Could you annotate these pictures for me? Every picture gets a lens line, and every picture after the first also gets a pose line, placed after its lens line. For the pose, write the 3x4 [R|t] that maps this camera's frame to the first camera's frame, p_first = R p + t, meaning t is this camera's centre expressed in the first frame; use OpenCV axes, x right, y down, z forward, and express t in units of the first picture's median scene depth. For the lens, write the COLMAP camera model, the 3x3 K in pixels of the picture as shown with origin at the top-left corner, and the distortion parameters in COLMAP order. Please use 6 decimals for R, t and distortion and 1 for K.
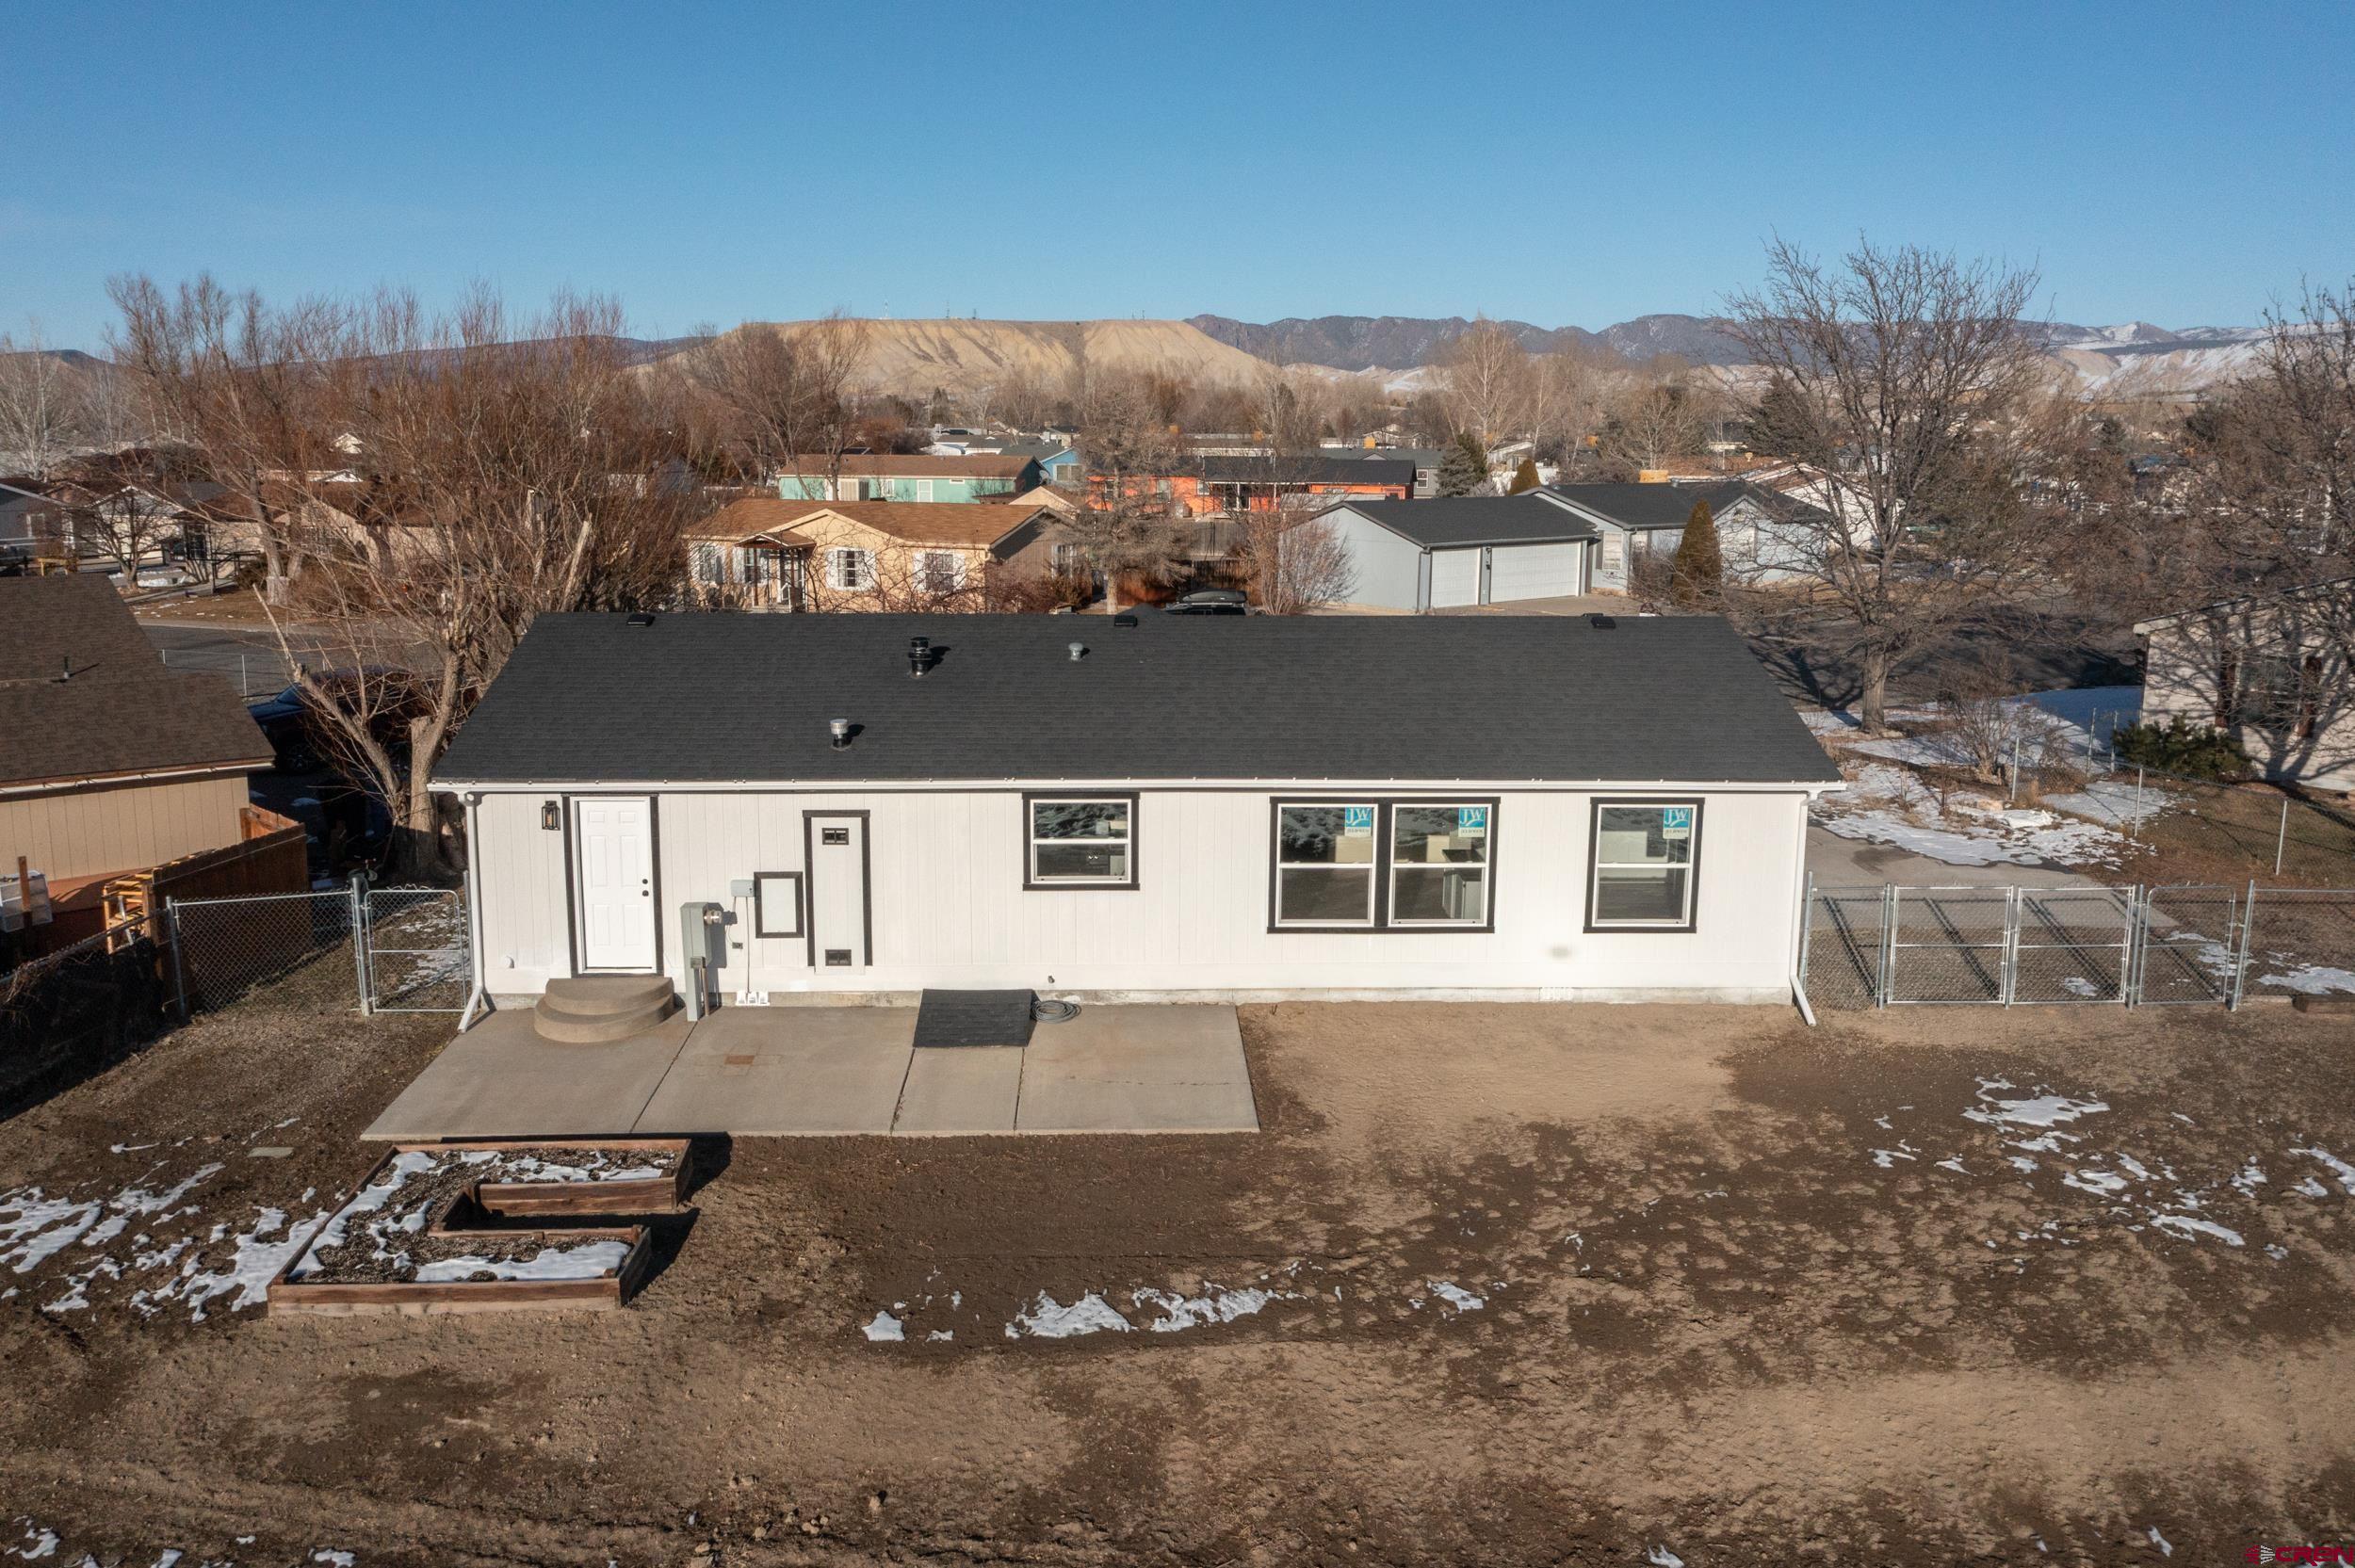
lens RADIAL K [[1865.6, 0, 1170.8], [0, 1865.6, 763.6], [0, 0, 1]] dist [-0.014128, 0.006065]
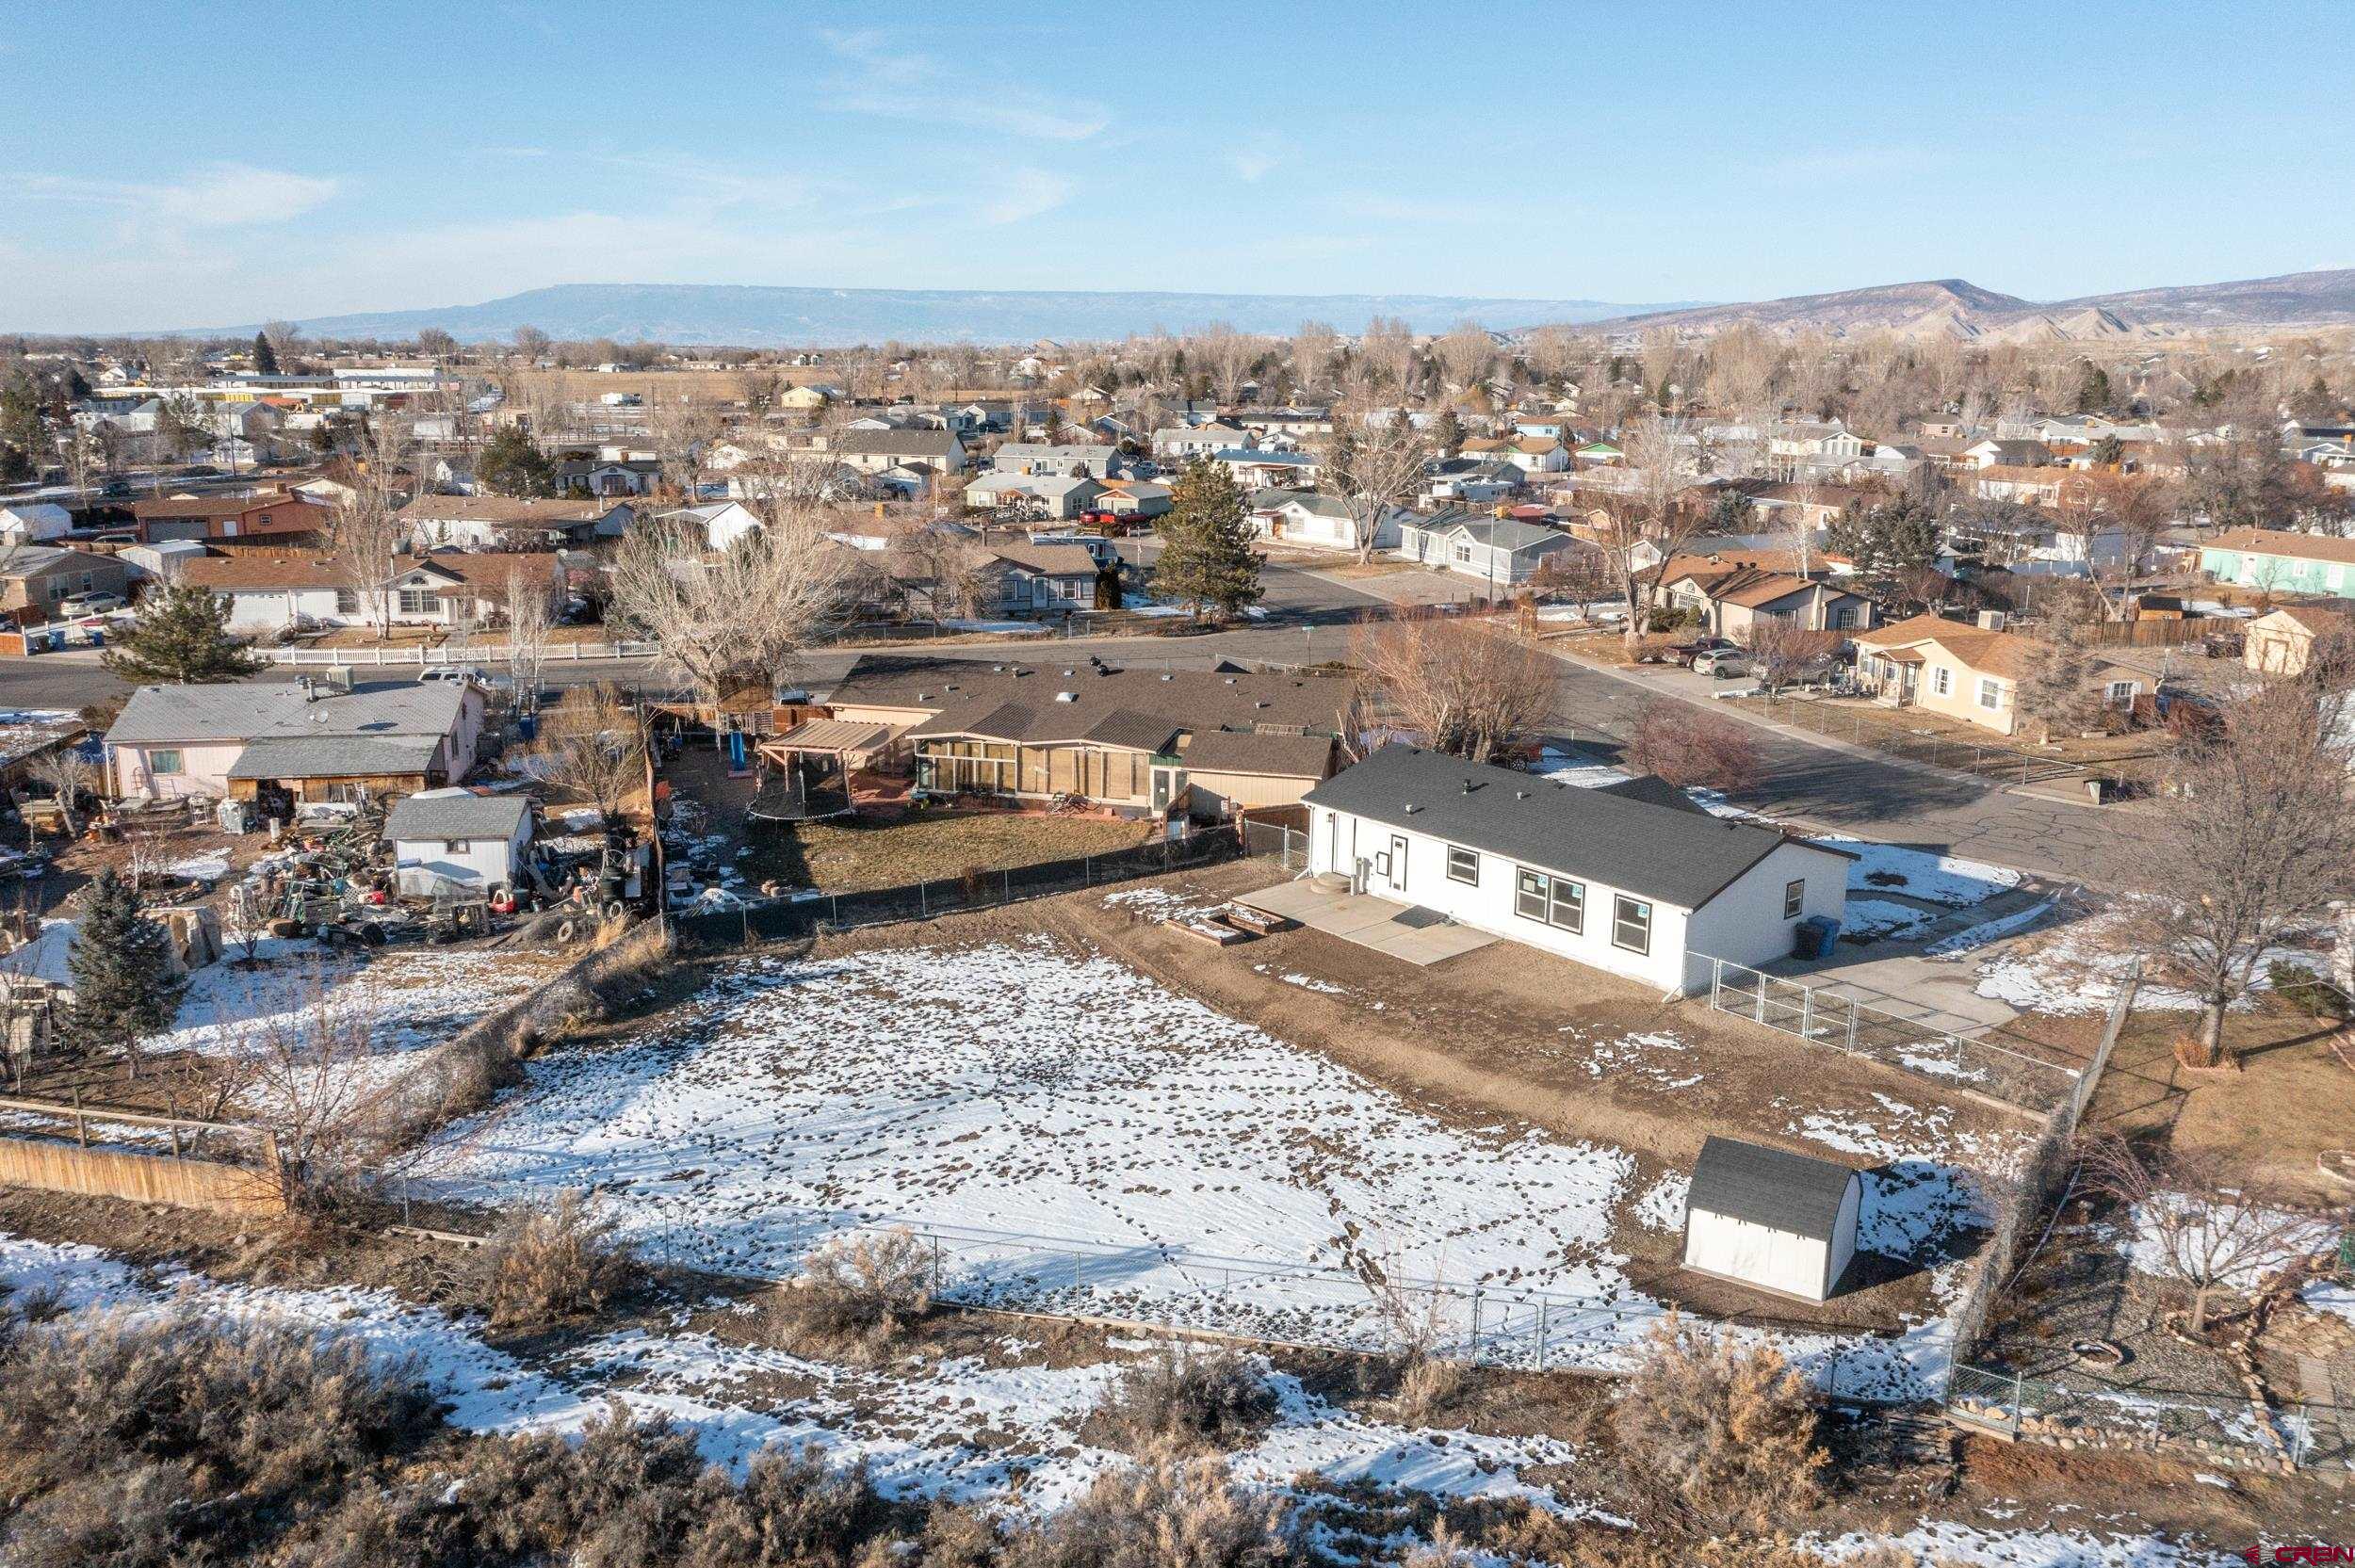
lens RADIAL K [[1865.6, 0, 1170.8], [0, 1865.6, 763.6], [0, 0, 1]] dist [-0.014128, 0.006065]
pose [[0.611325, 0.178731, -0.770932, 2.164921], [-0.148788, 0.982748, 0.109853, -0.417909], [0.777267, 0.047549, 0.627372, -1.305177]]
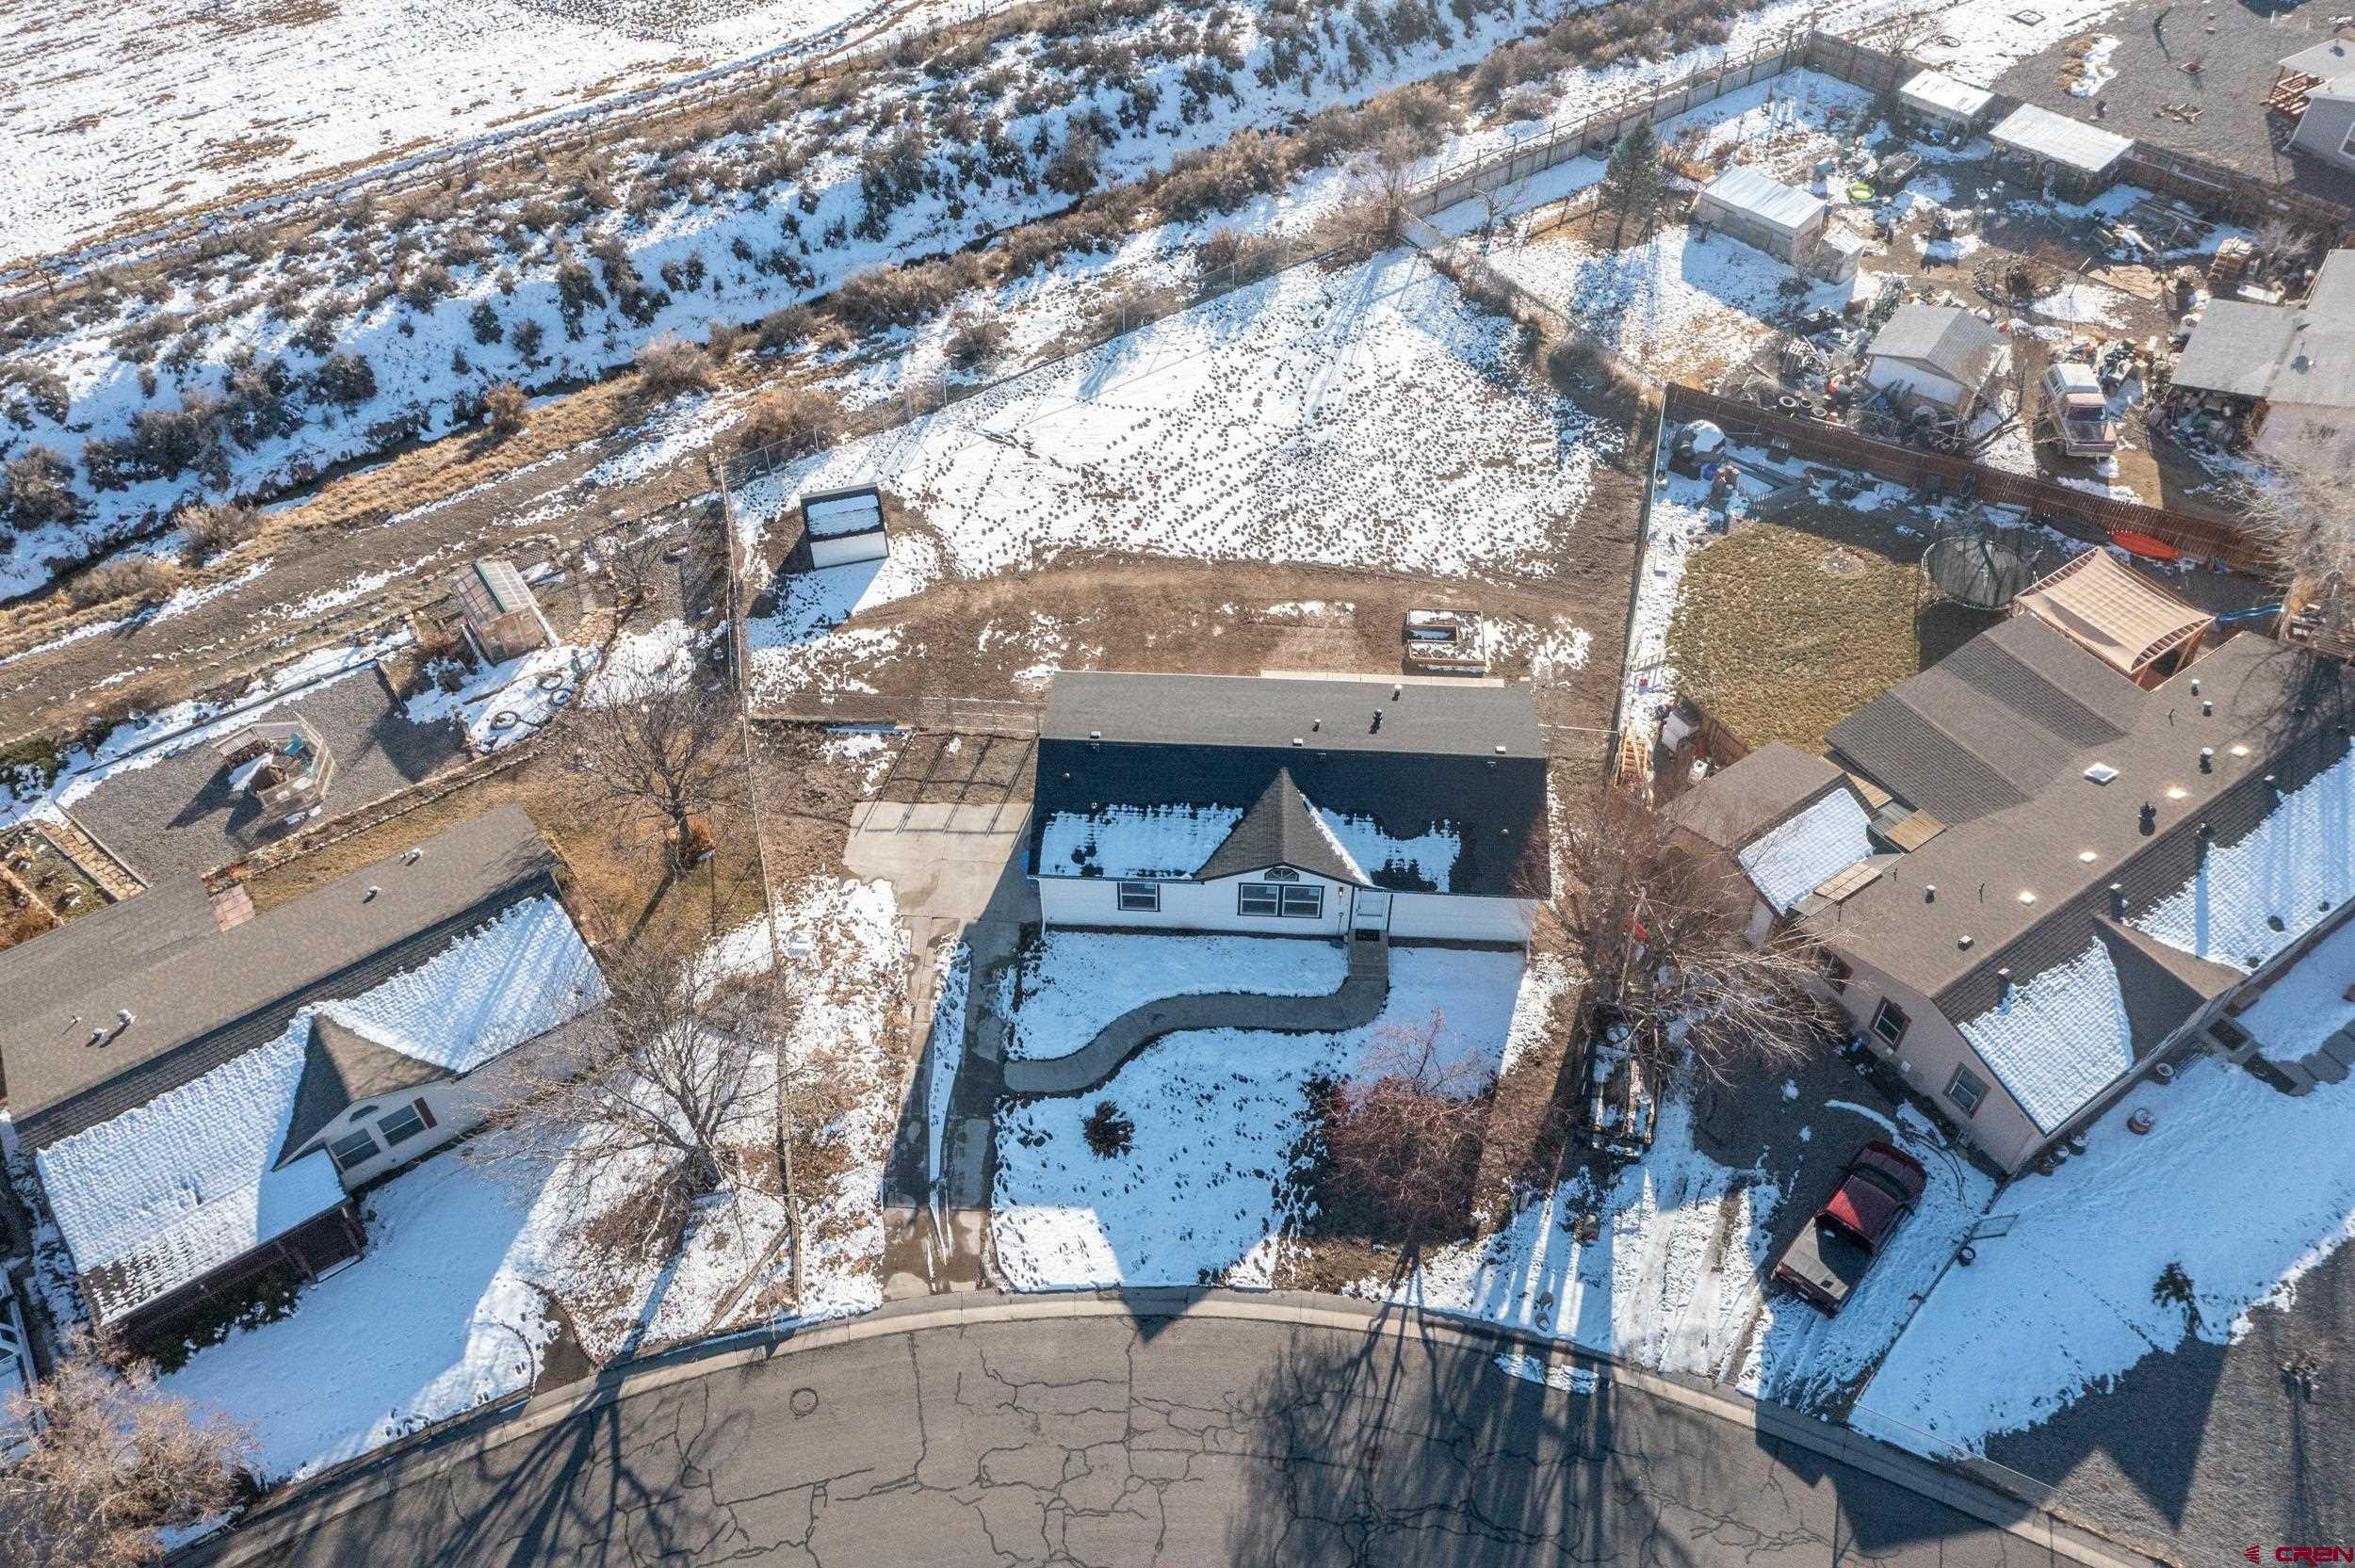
lens RADIAL K [[1865.6, 0, 1170.8], [0, 1865.6, 763.6], [0, 0, 1]] dist [-0.014128, 0.006065]
pose [[-0.995436, -0.071928, 0.062712, -0.020450], [0.015159, 0.529634, 0.848091, -2.923215], [-0.094216, 0.845171, -0.526127, 3.205876]]
